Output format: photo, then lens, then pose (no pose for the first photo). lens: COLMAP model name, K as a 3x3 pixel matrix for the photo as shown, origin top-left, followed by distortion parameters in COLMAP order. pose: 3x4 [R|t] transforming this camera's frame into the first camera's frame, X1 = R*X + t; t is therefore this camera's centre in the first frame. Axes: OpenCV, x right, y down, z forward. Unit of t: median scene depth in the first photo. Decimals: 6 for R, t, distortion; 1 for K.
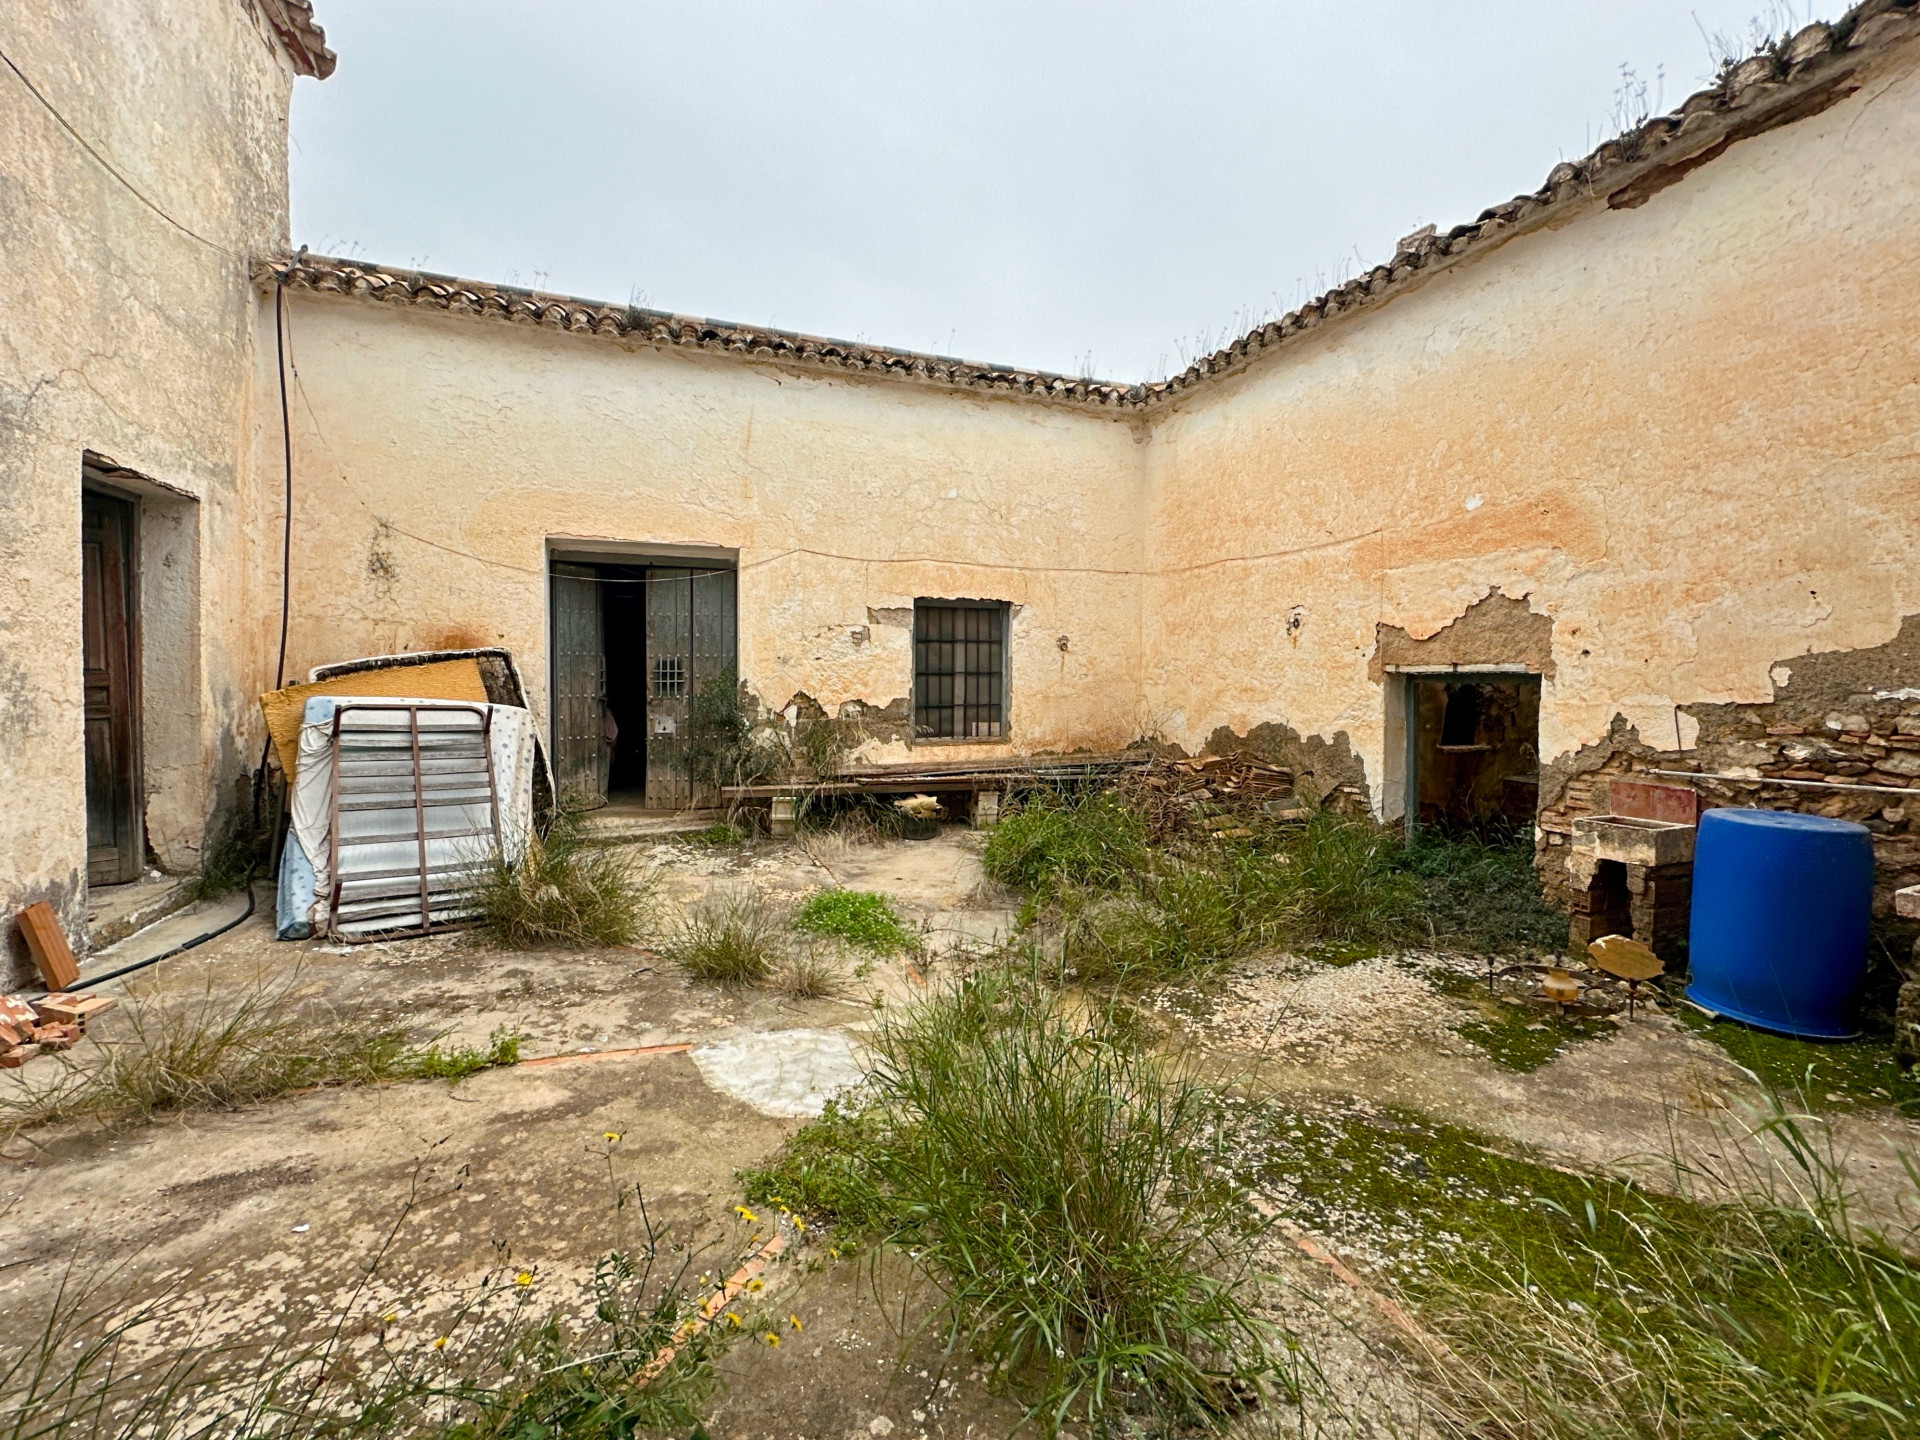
lens RADIAL K [[796.4, 0, 955.8], [0, 796.4, 730.4], [0, 0, 1]] dist [0.001160, 0.000840]
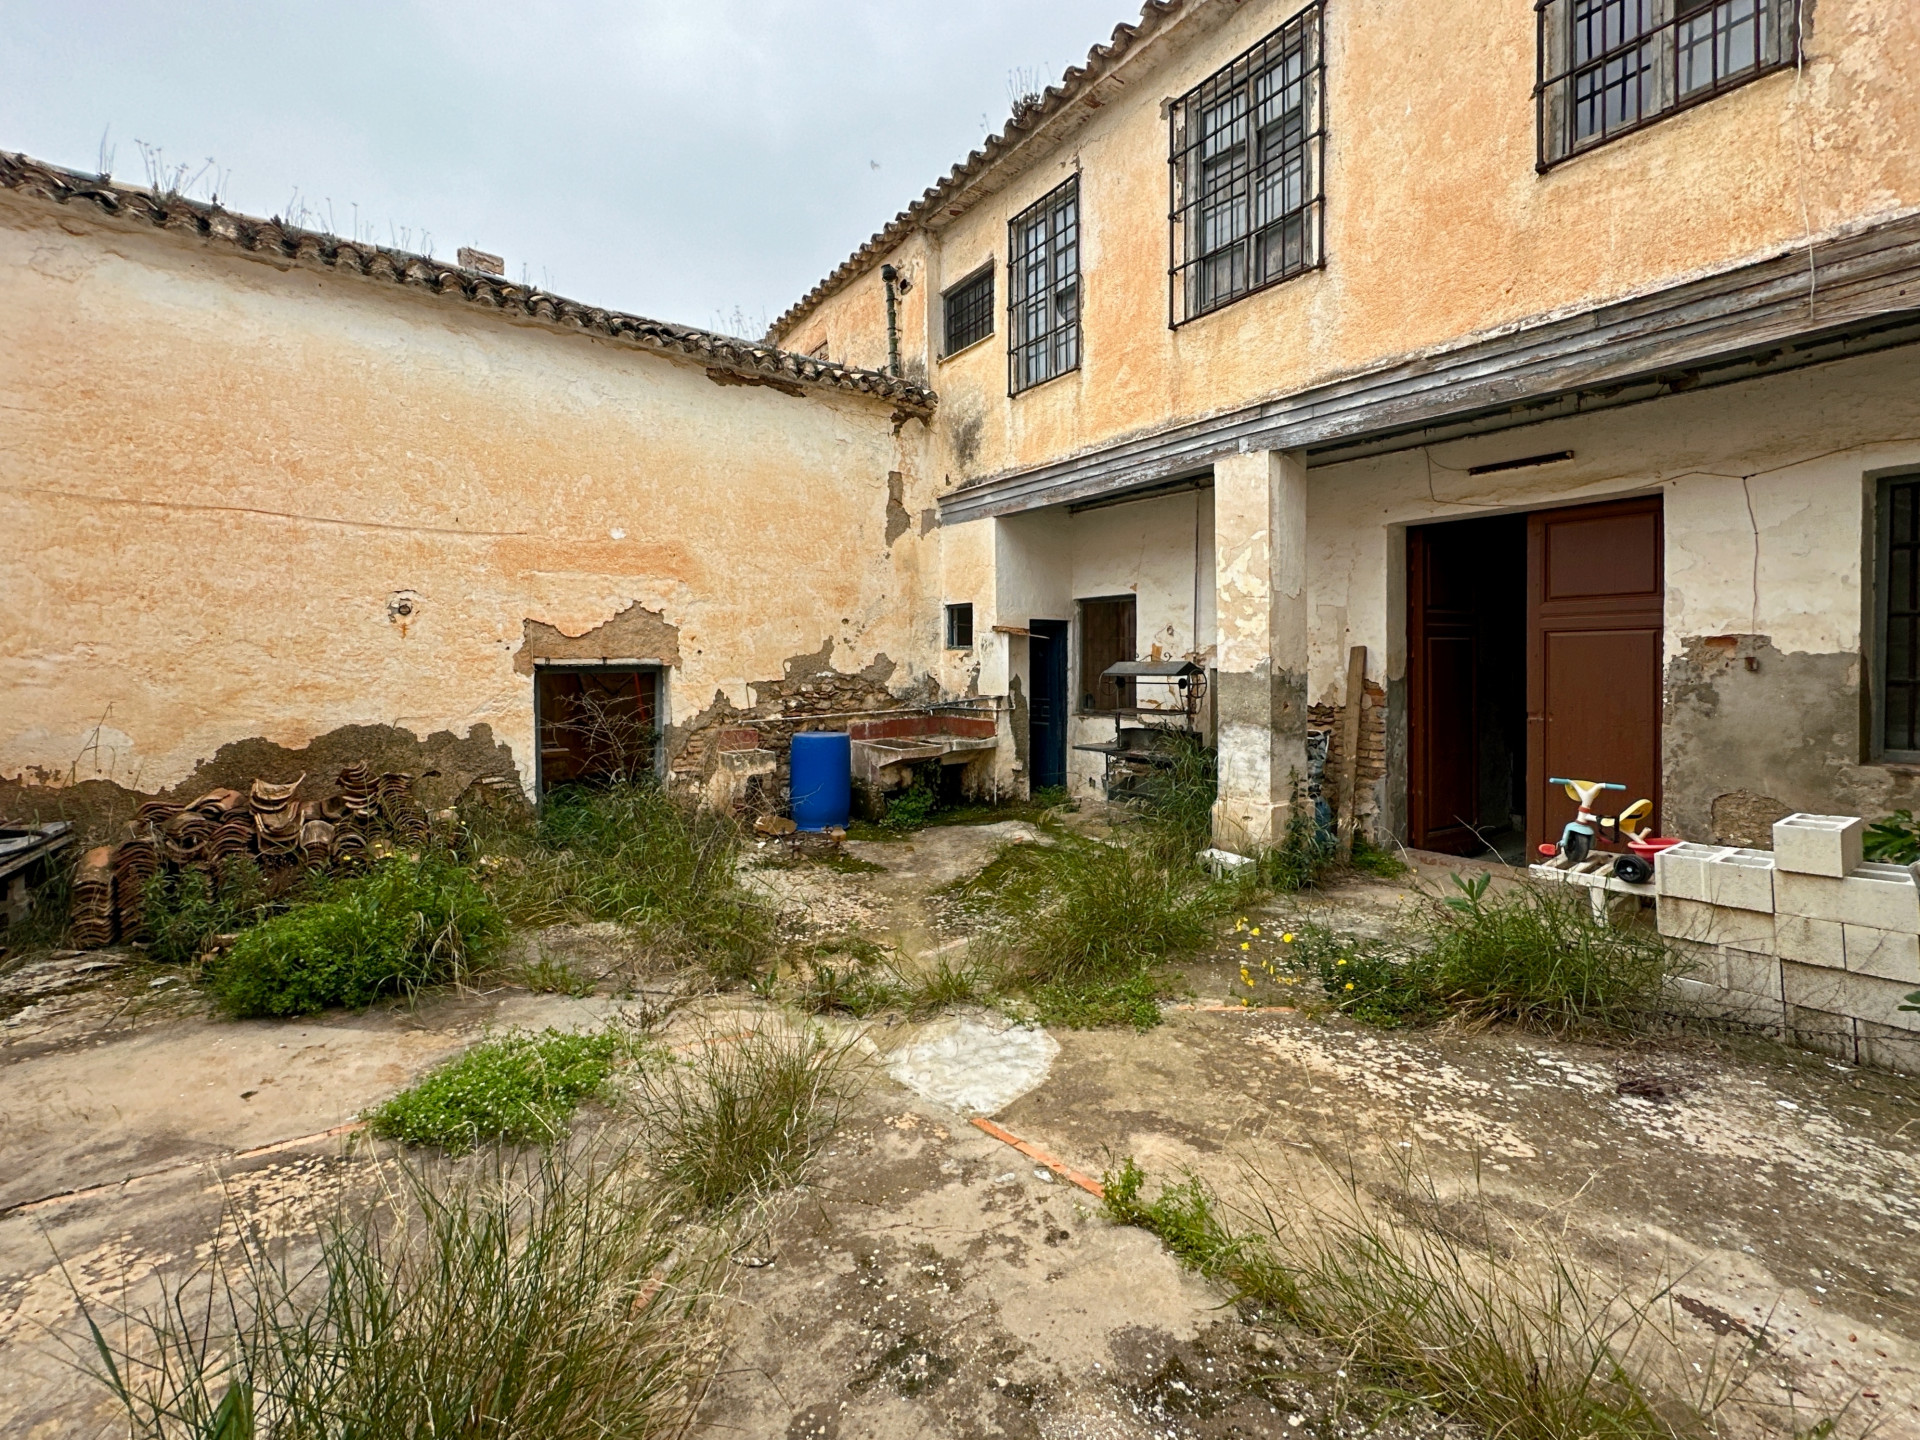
lens RADIAL K [[782.7, 0, 960.0], [0, 782.7, 720.0], [0, 0, 1]] dist [-0.002599, 0.000500]
pose [[-0.248232, -0.076603, 0.965667, -0.937878], [0.065595, 0.993251, 0.095653, -0.088977], [-0.966477, 0.087087, -0.241532, 1.010328]]
